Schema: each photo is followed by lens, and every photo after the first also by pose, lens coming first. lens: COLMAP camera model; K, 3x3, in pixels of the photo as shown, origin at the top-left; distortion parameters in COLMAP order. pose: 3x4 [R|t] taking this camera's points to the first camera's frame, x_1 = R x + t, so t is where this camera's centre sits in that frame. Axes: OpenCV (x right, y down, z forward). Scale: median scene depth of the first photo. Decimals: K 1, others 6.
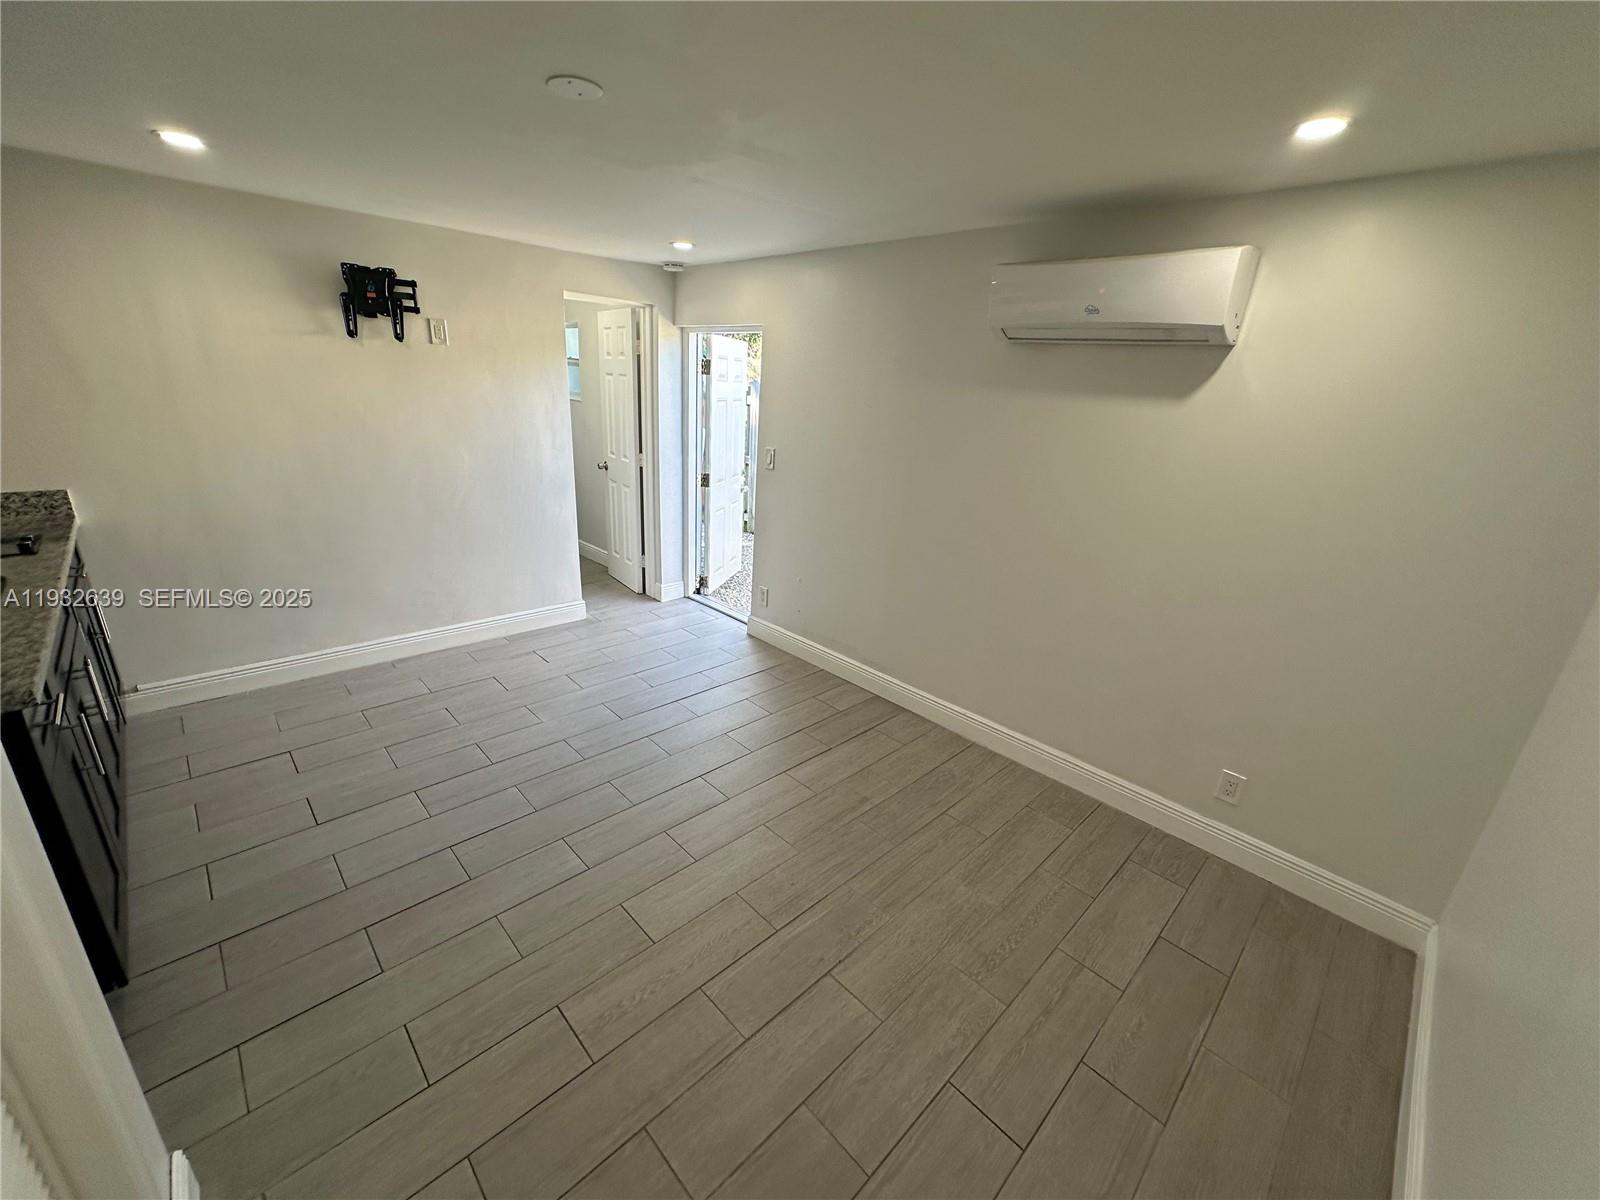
lens RADIAL K [[638.1, 0, 799.7], [0, 638.1, 601.4], [0, 0, 1]] dist [0.000636, 0.000063]
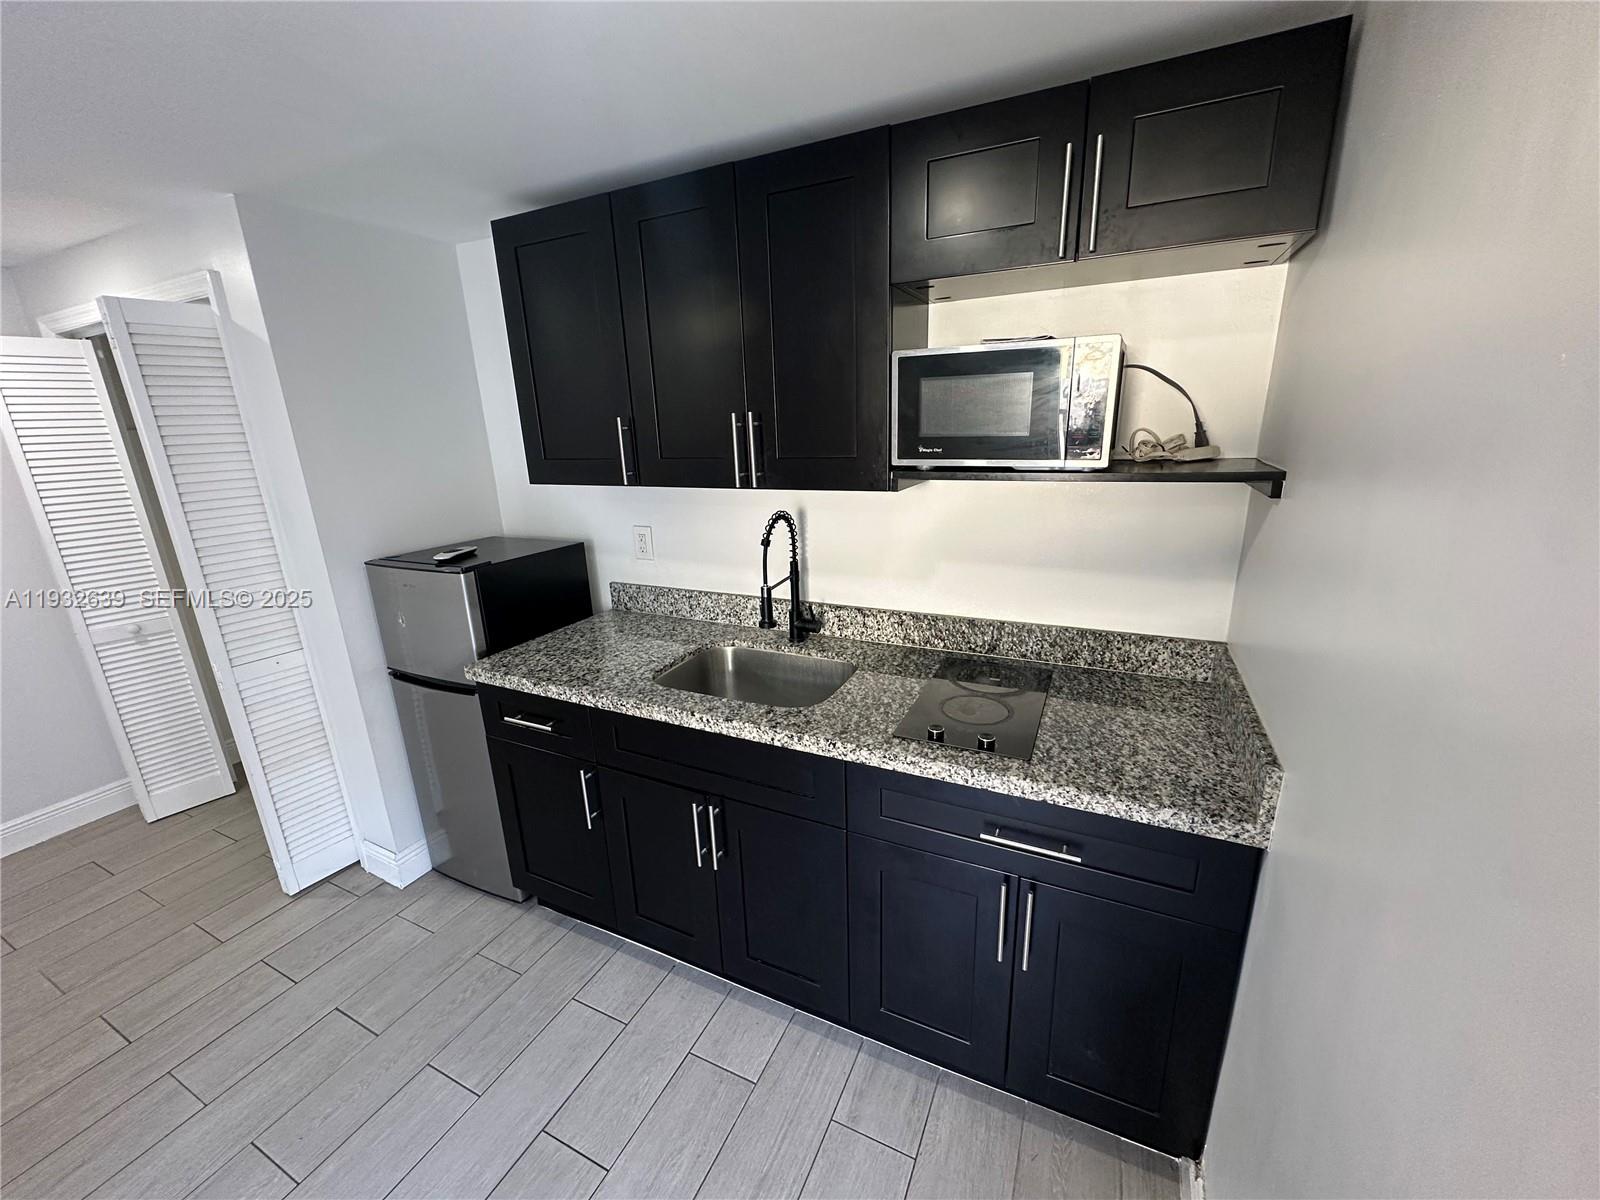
lens RADIAL K [[638.1, 0, 799.7], [0, 638.1, 601.4], [0, 0, 1]] dist [0.000636, 0.000063]
pose [[-0.944687, 0.067408, -0.320971, -0.640857], [-0.125416, 0.830026, 0.543440, -0.377020], [0.303047, 0.553636, -0.775661, 0.992088]]
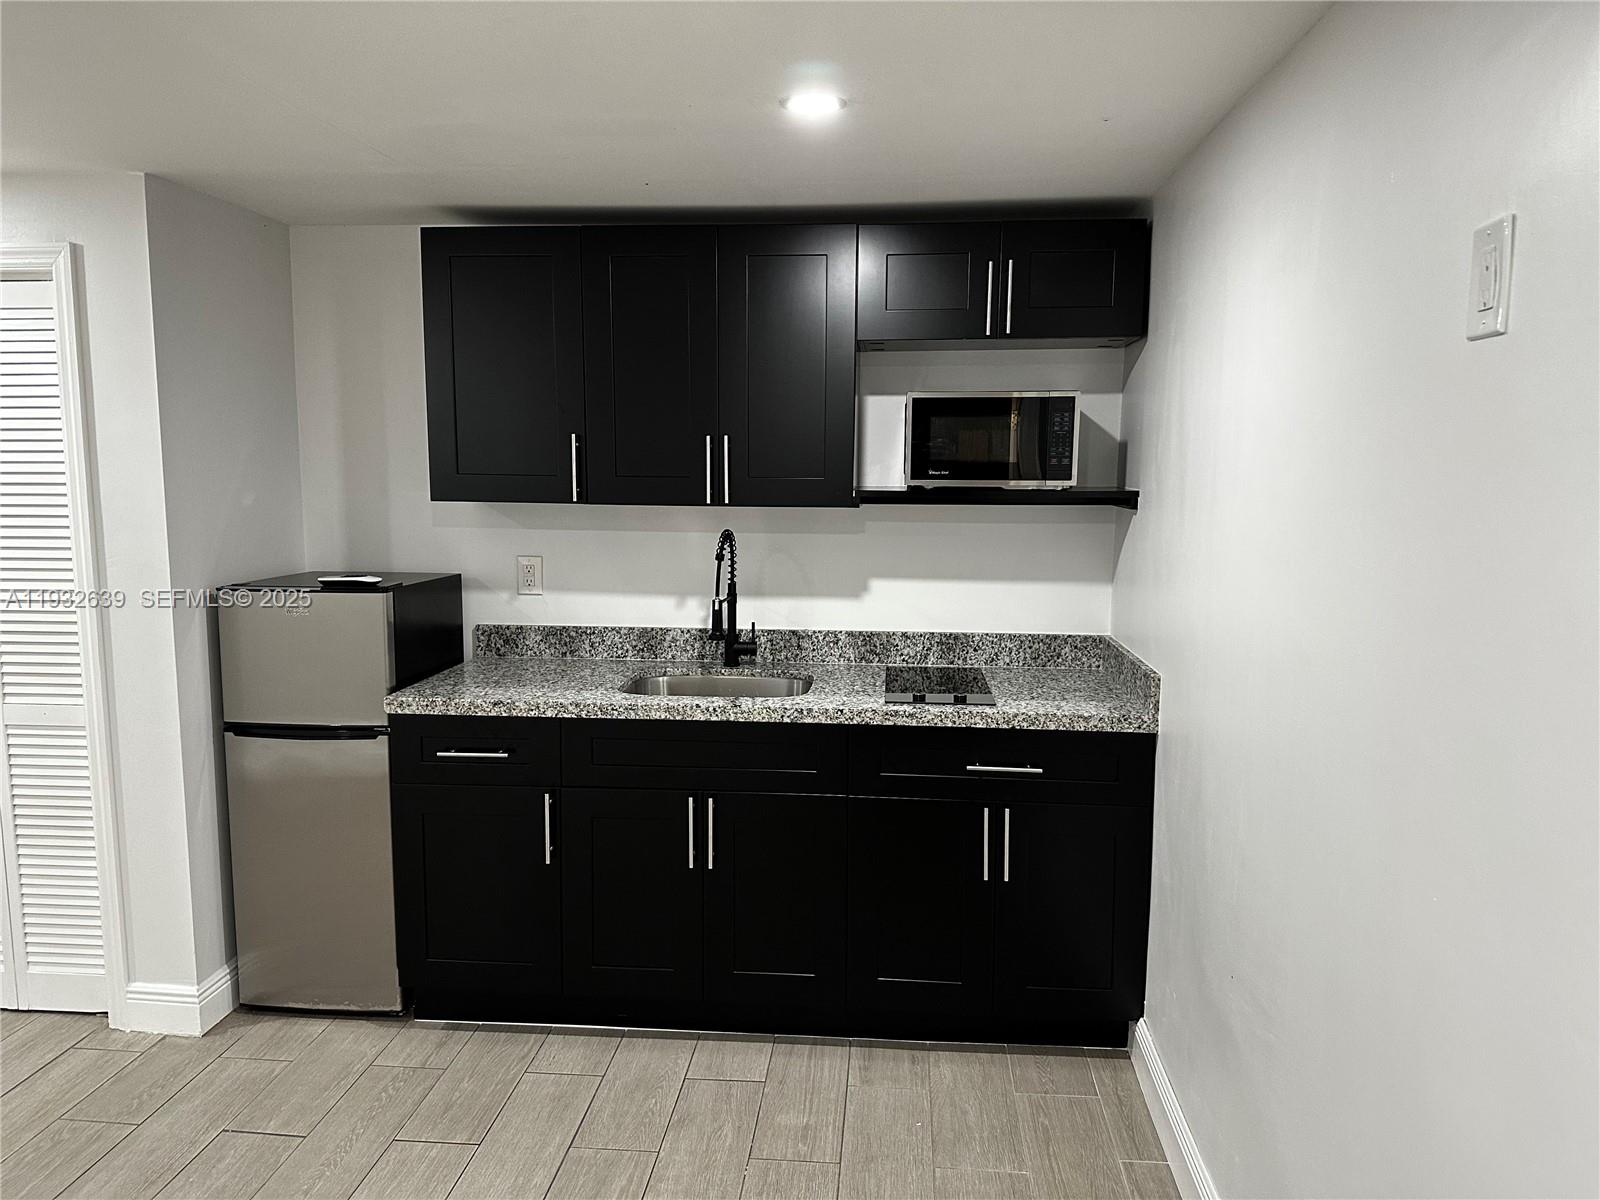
lens RADIAL K [[1124.3, 0, 793.6], [0, 1124.3, 600.4], [0, 0, 1]] dist [0.085884, -0.113632]
pose [[-0.765840, 0.018152, -0.642775, -0.164248], [-0.256397, 0.908082, 0.331131, -0.434339], [0.589703, 0.418399, -0.690792, 1.293767]]
